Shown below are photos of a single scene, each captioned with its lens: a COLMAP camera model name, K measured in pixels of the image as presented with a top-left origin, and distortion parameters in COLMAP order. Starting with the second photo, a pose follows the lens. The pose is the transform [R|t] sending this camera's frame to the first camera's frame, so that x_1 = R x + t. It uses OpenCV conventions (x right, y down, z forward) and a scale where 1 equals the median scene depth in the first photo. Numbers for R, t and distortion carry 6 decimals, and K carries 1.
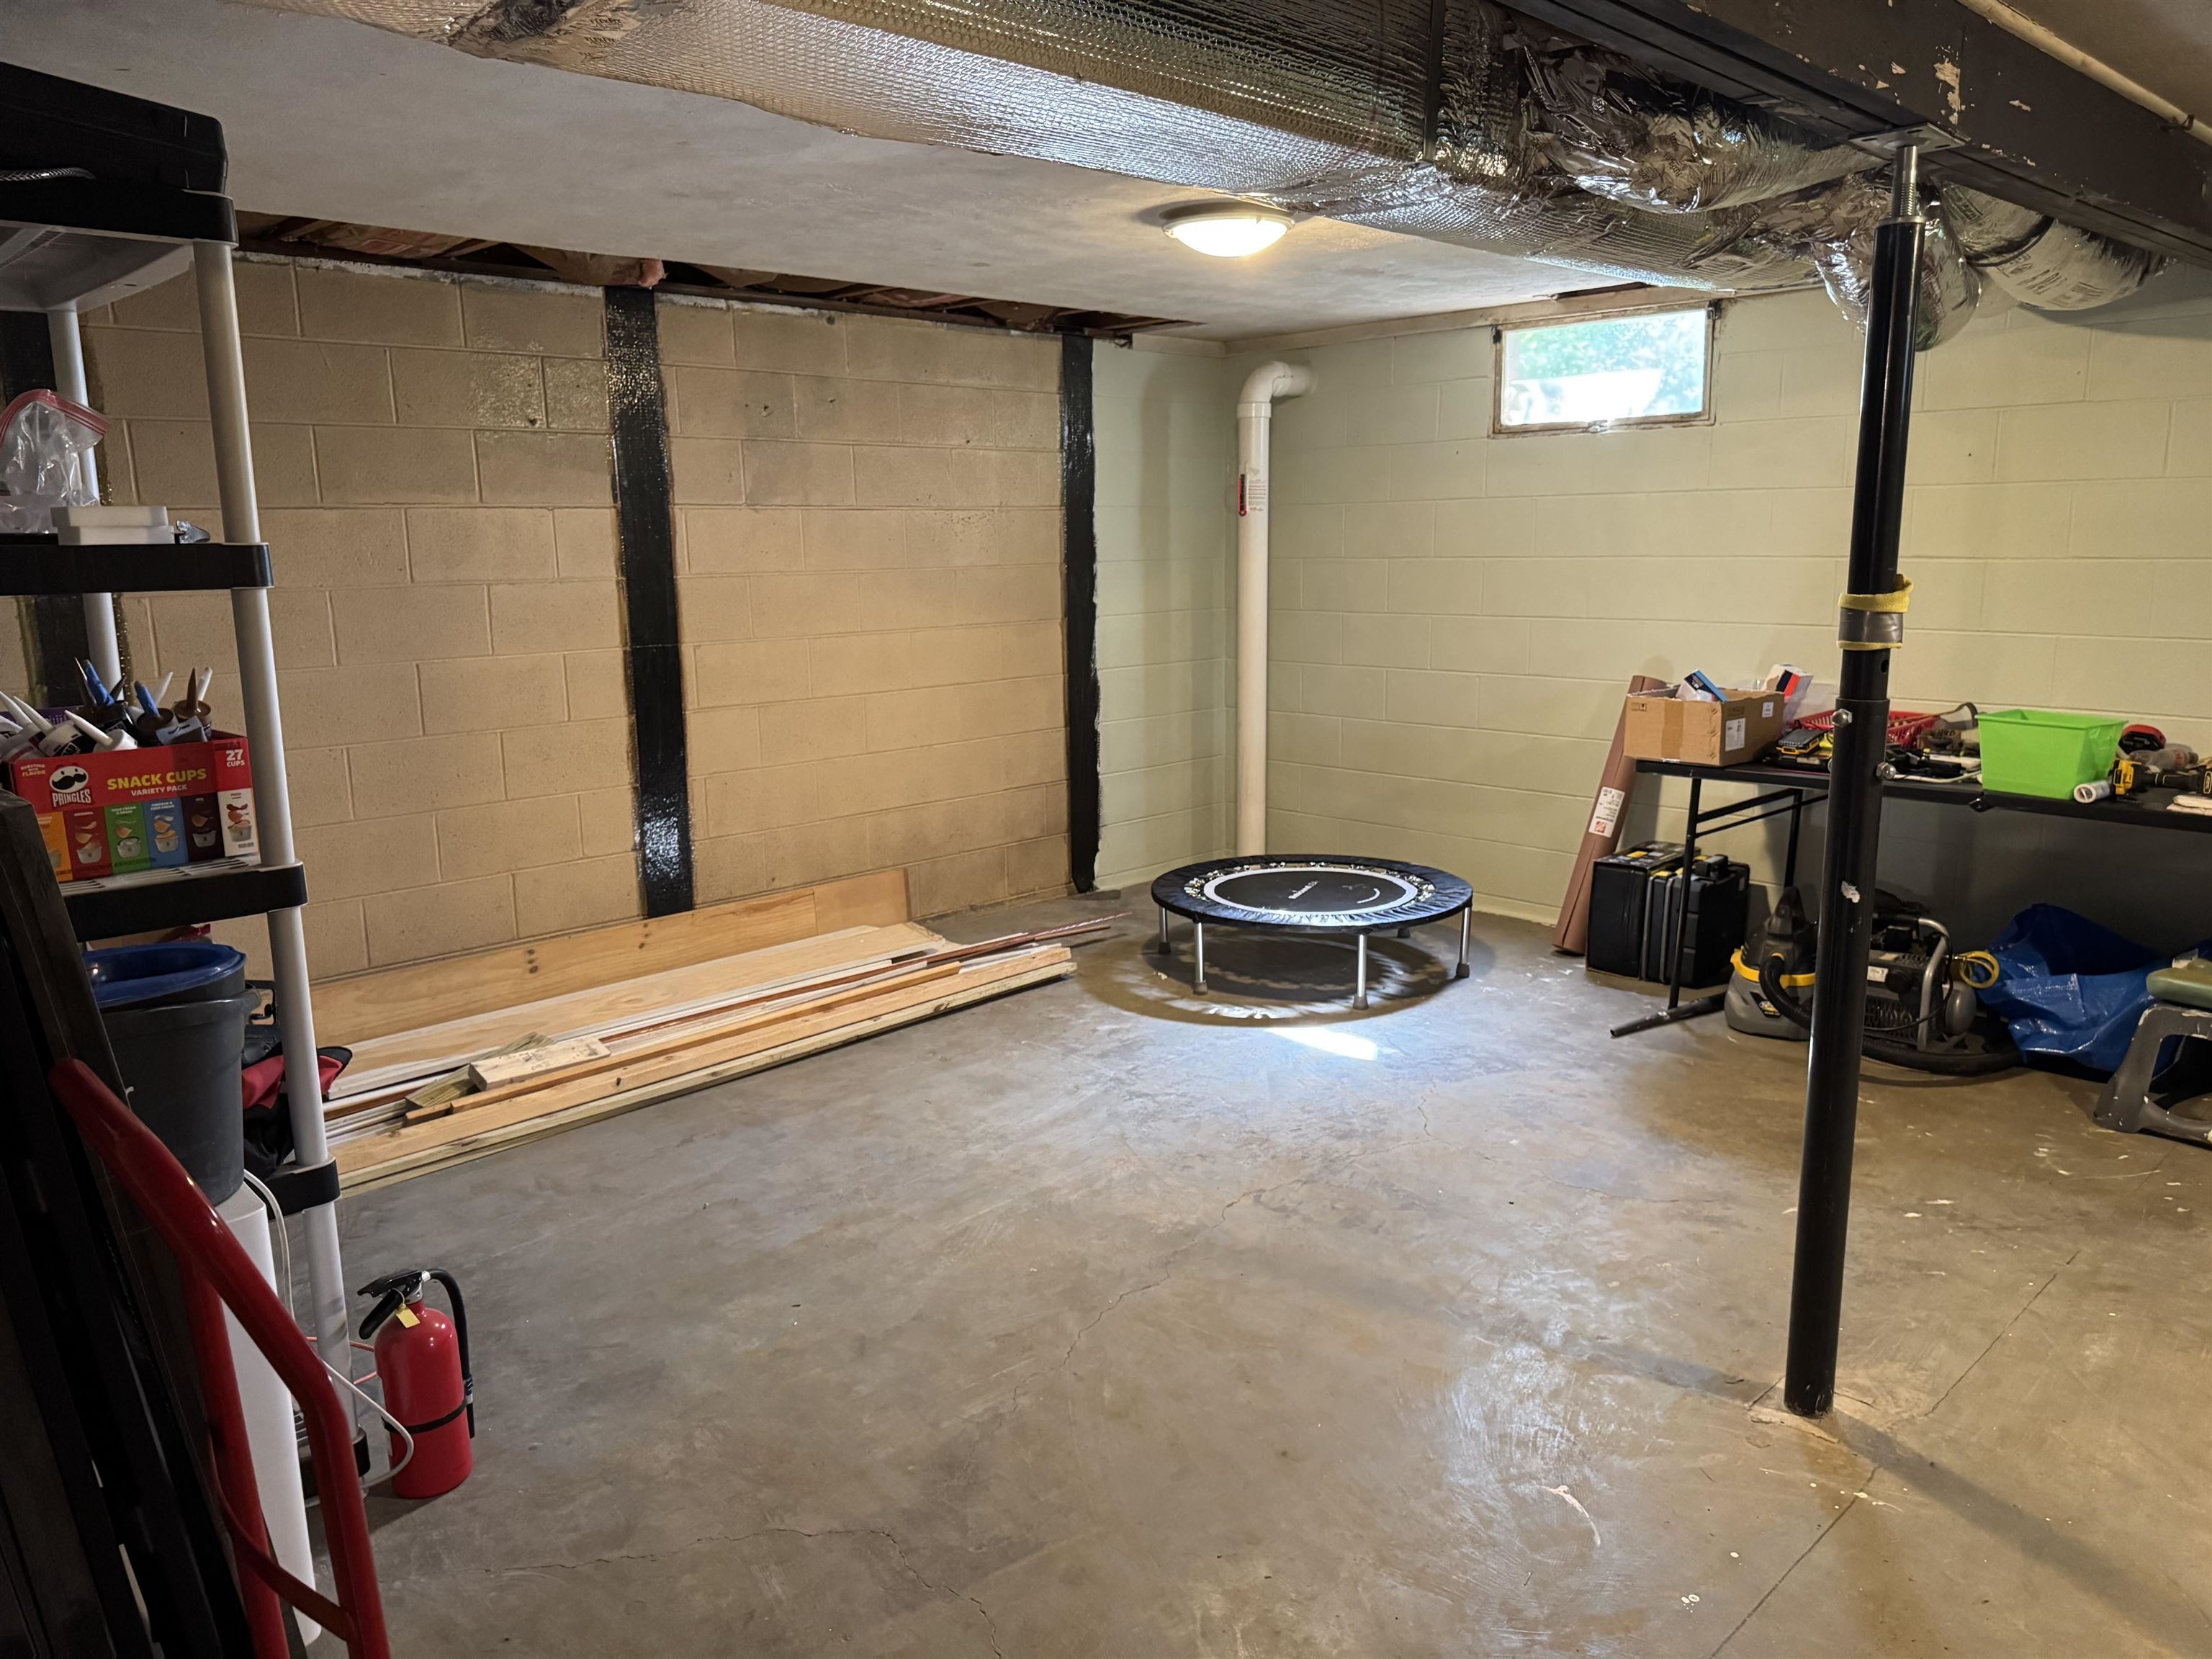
lens RADIAL K [[1564.6, 0, 1105.6], [0, 1564.6, 841.1], [0, 0, 1]] dist [0.142339, -0.290359]
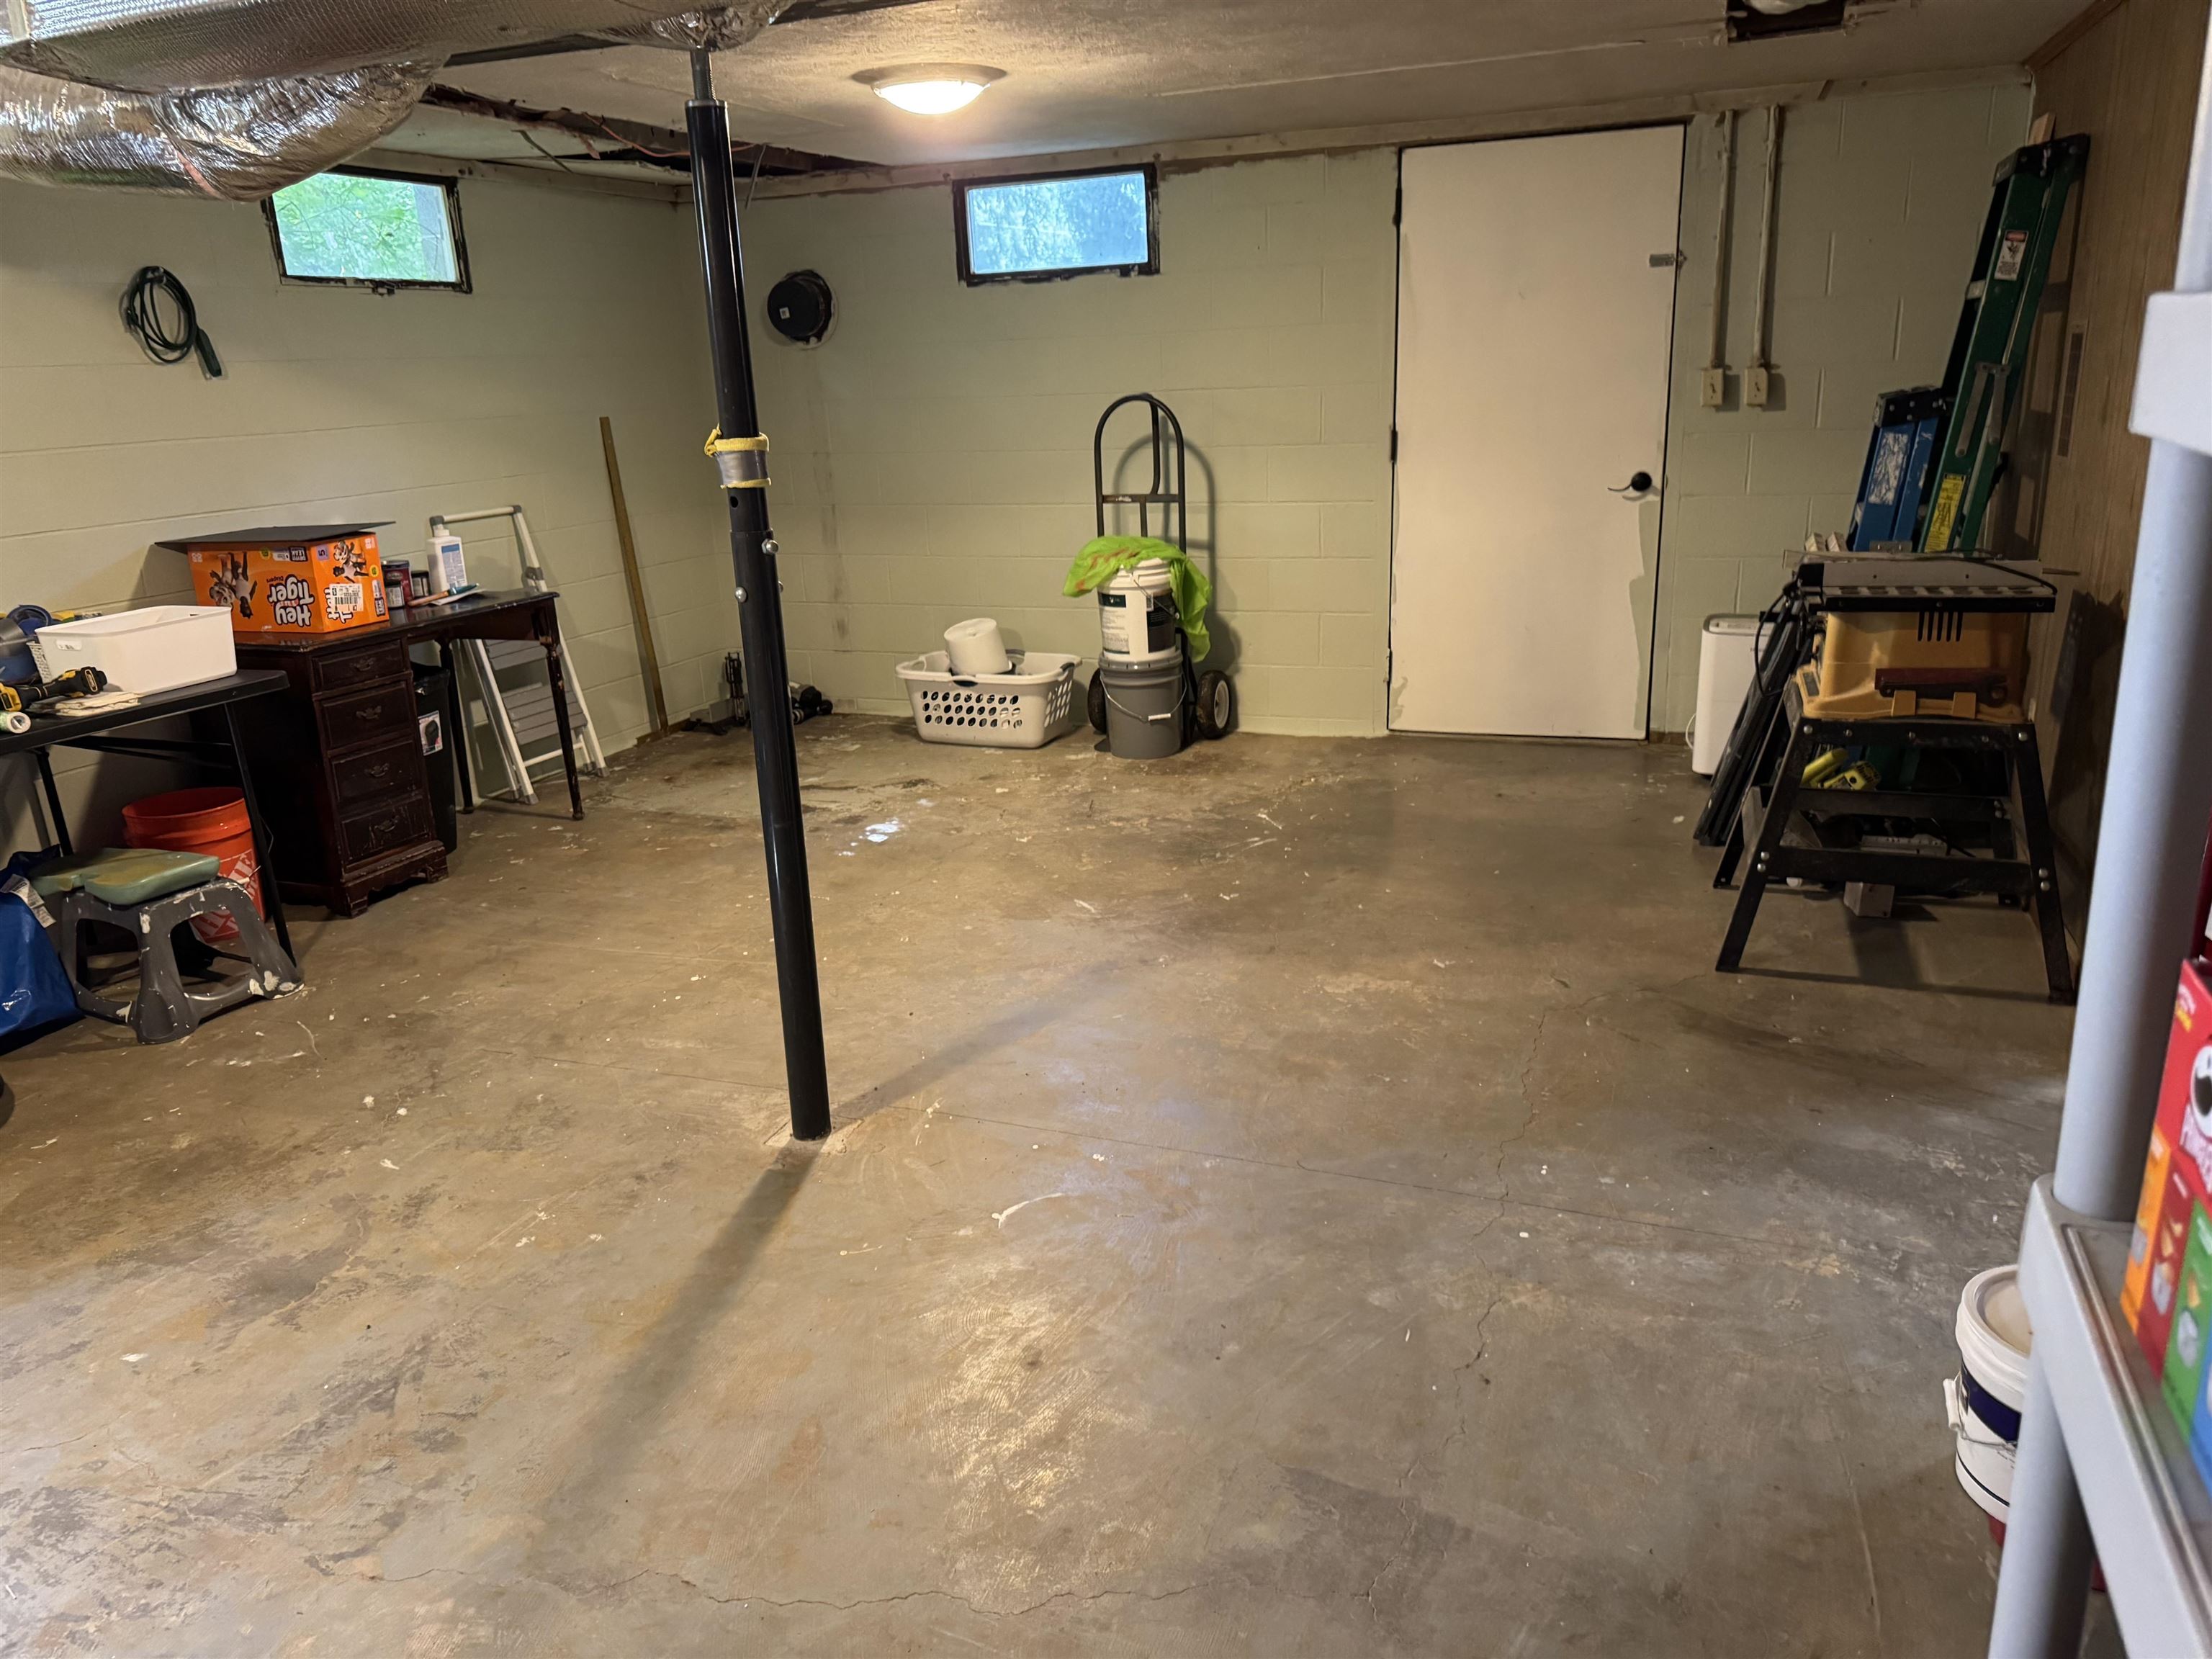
lens RADIAL K [[1518.0, 0, 1096.0], [0, 1518.0, 828.0], [0, 0, 1]] dist [0.041711, -0.081483]
pose [[-0.415113, -0.238694, 0.877899, -0.515724], [0.226259, 0.907563, 0.353746, -0.182298], [-0.881186, 0.345477, -0.322734, 0.941711]]
